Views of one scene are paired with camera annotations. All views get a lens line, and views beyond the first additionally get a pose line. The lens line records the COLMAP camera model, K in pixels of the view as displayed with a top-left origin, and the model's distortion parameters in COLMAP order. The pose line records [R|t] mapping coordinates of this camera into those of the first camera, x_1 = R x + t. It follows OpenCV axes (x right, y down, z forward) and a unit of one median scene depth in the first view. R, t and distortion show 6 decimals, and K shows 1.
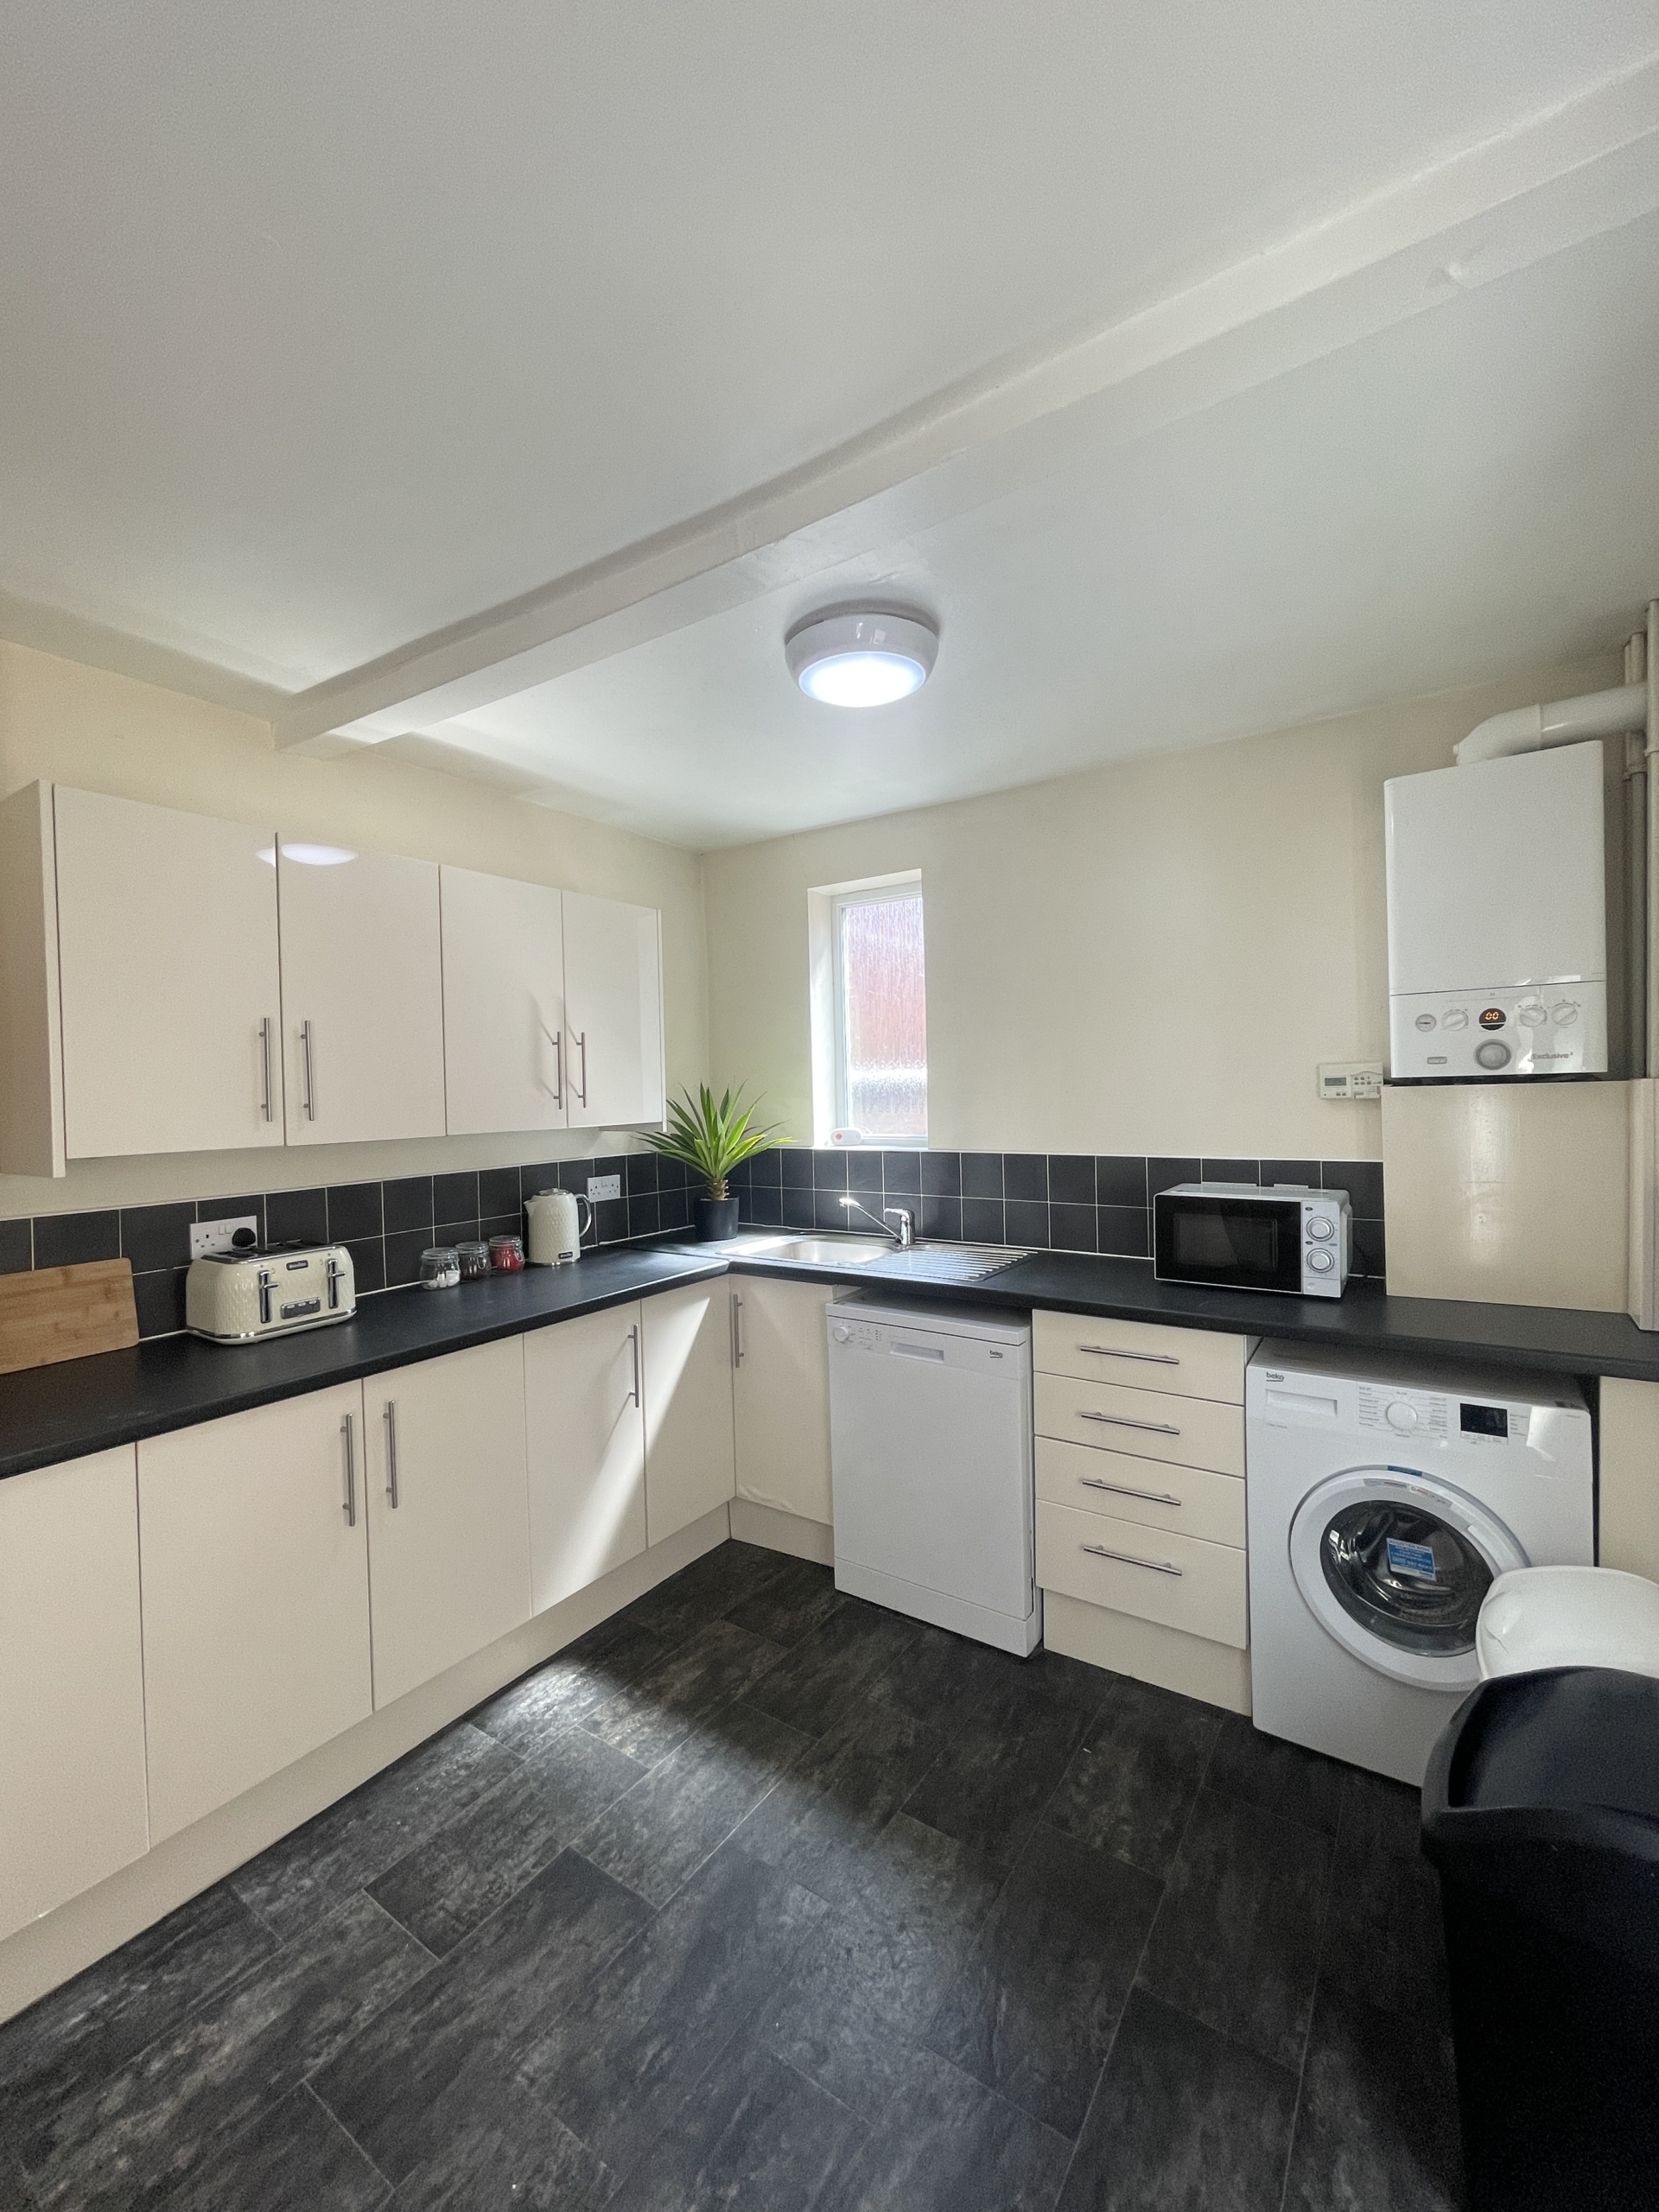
lens RADIAL K [[893.2, 0, 832.7], [0, 893.2, 1100.3], [0, 0, 1]] dist [-0.008931, -0.000038]
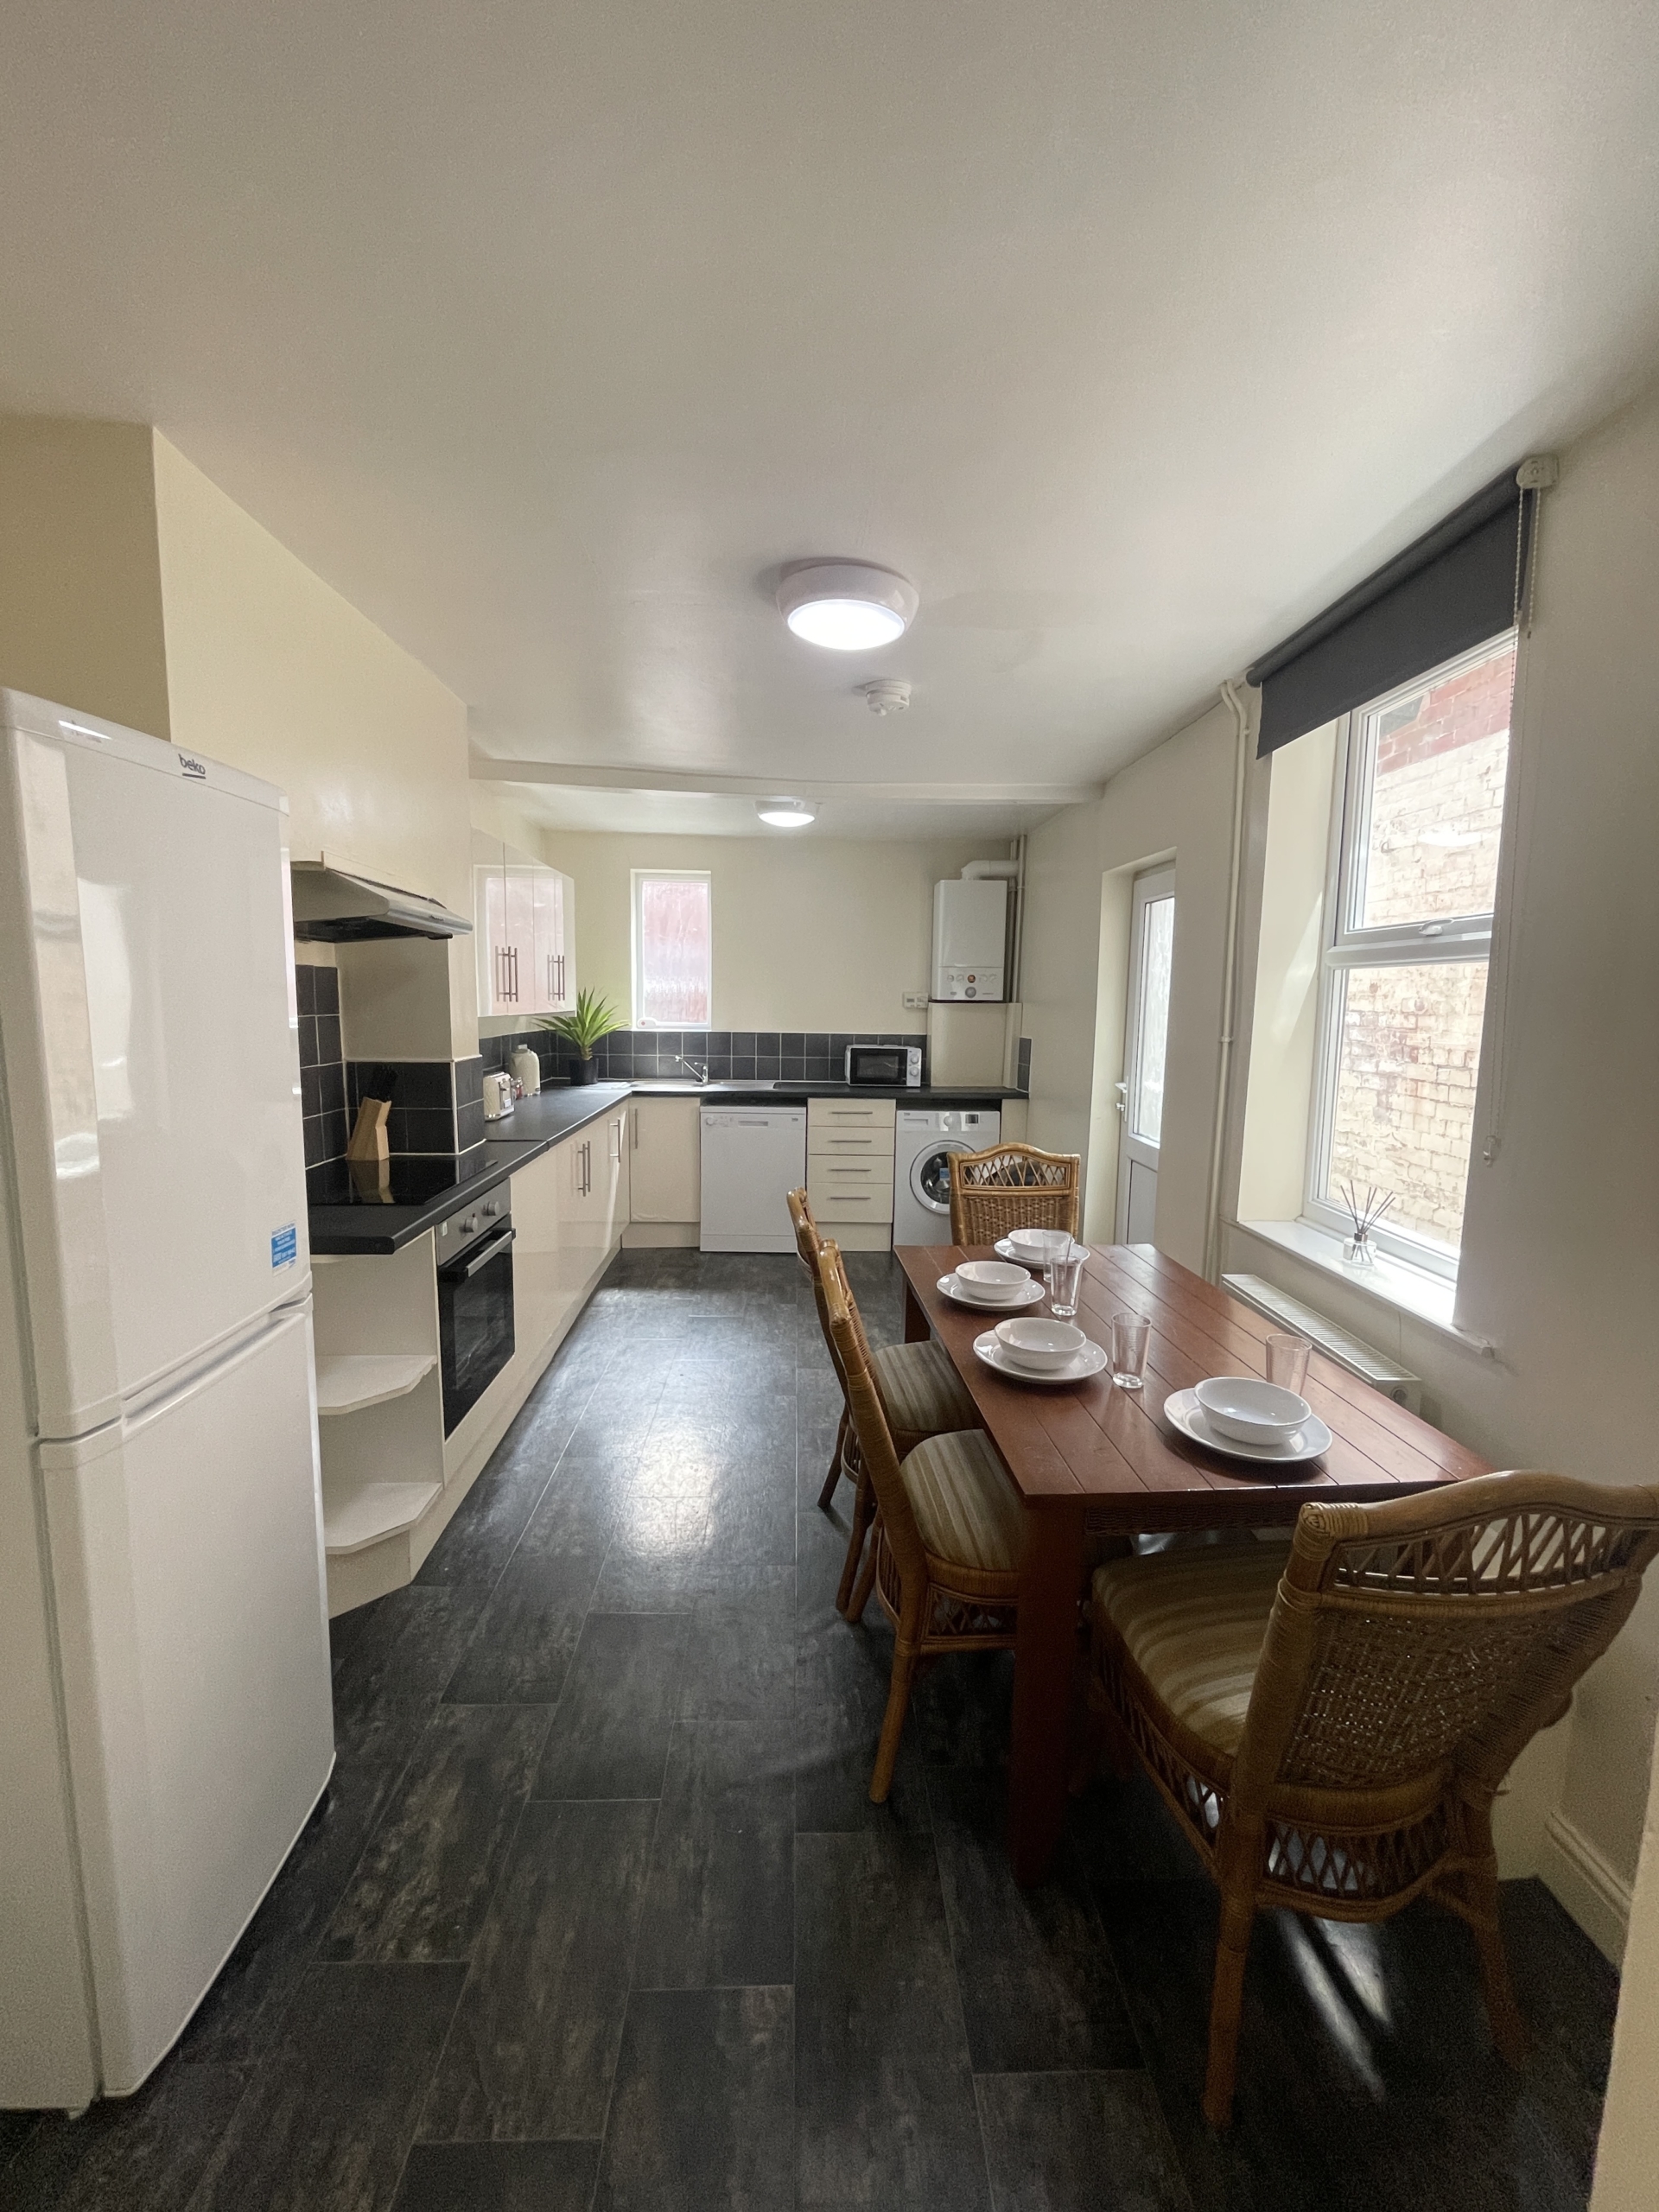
lens RADIAL K [[893.2, 0, 832.7], [0, 893.2, 1100.3], [0, 0, 1]] dist [-0.008931, -0.000038]
pose [[0.806212, -0.031471, 0.590790, -1.037904], [-0.025472, 0.995812, 0.087806, 0.041273], [-0.591079, -0.085838, 0.802033, -0.817918]]
